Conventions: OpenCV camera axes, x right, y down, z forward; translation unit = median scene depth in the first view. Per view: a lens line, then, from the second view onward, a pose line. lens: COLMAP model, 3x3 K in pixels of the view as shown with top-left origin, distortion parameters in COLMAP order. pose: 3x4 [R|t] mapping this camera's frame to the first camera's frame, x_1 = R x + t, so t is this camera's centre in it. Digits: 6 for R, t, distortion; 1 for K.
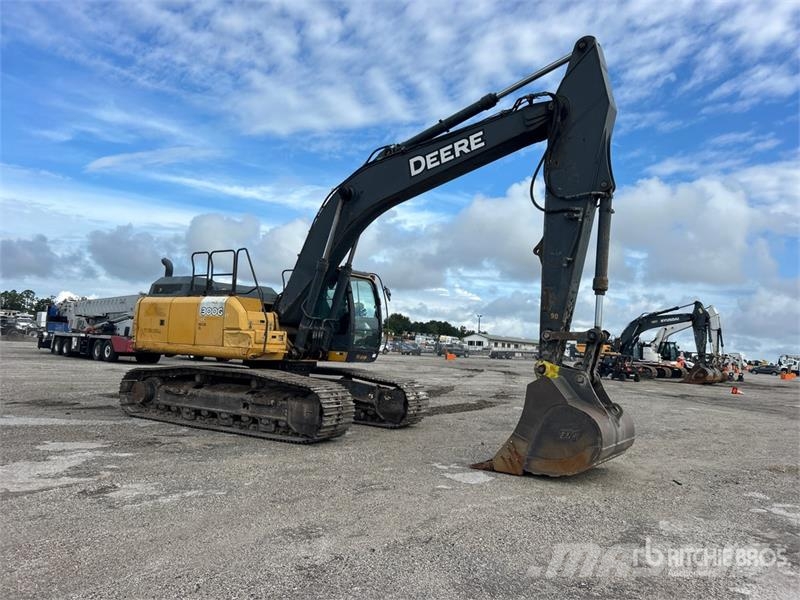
lens RADIAL K [[597.5, 0, 413.8], [0, 597.5, 293.1], [0, 0, 1]] dist [0.051961, -0.054682]
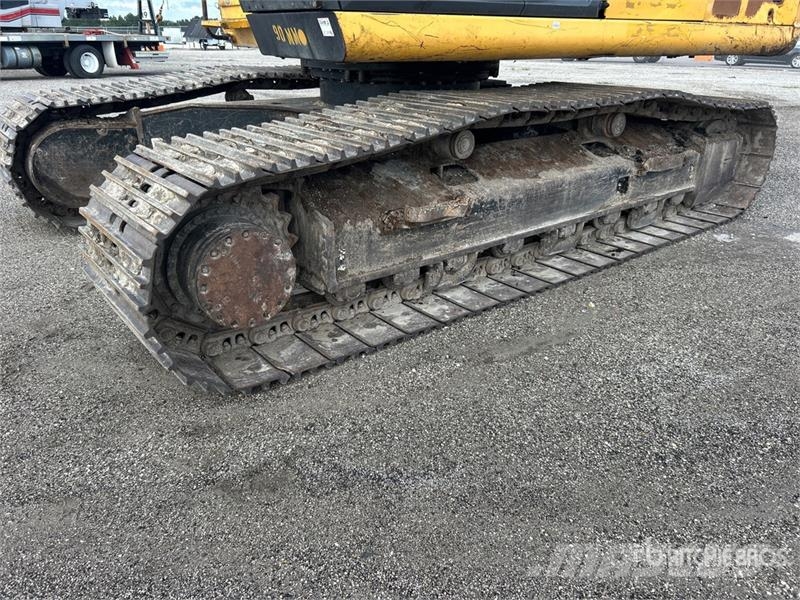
lens RADIAL K [[597.5, 0, 394.1], [0, 597.5, 299.7], [0, 0, 1]] dist [0.051961, -0.054682]
pose [[0.384484, -0.419210, 0.822456, -0.648239], [-0.072589, 0.874454, 0.479648, 0.074456], [-0.920273, -0.244118, 0.305784, 0.951387]]
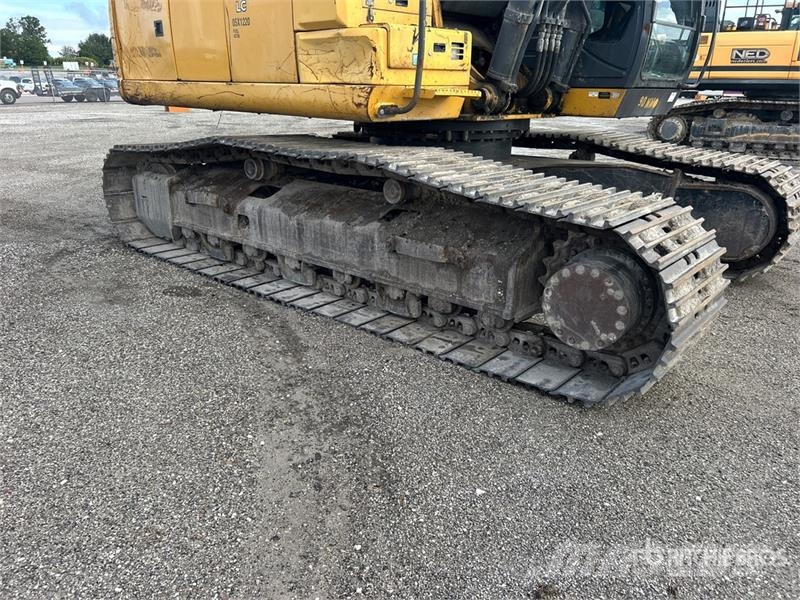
lens RADIAL K [[597.5, 0, 402.8], [0, 597.5, 286.8], [0, 0, 1]] dist [0.051961, -0.054682]
pose [[0.981817, 0.025923, -0.188050, -0.187912], [0.049911, 0.920526, 0.387480, 0.065140], [0.183150, -0.389820, 0.902495, 0.643398]]
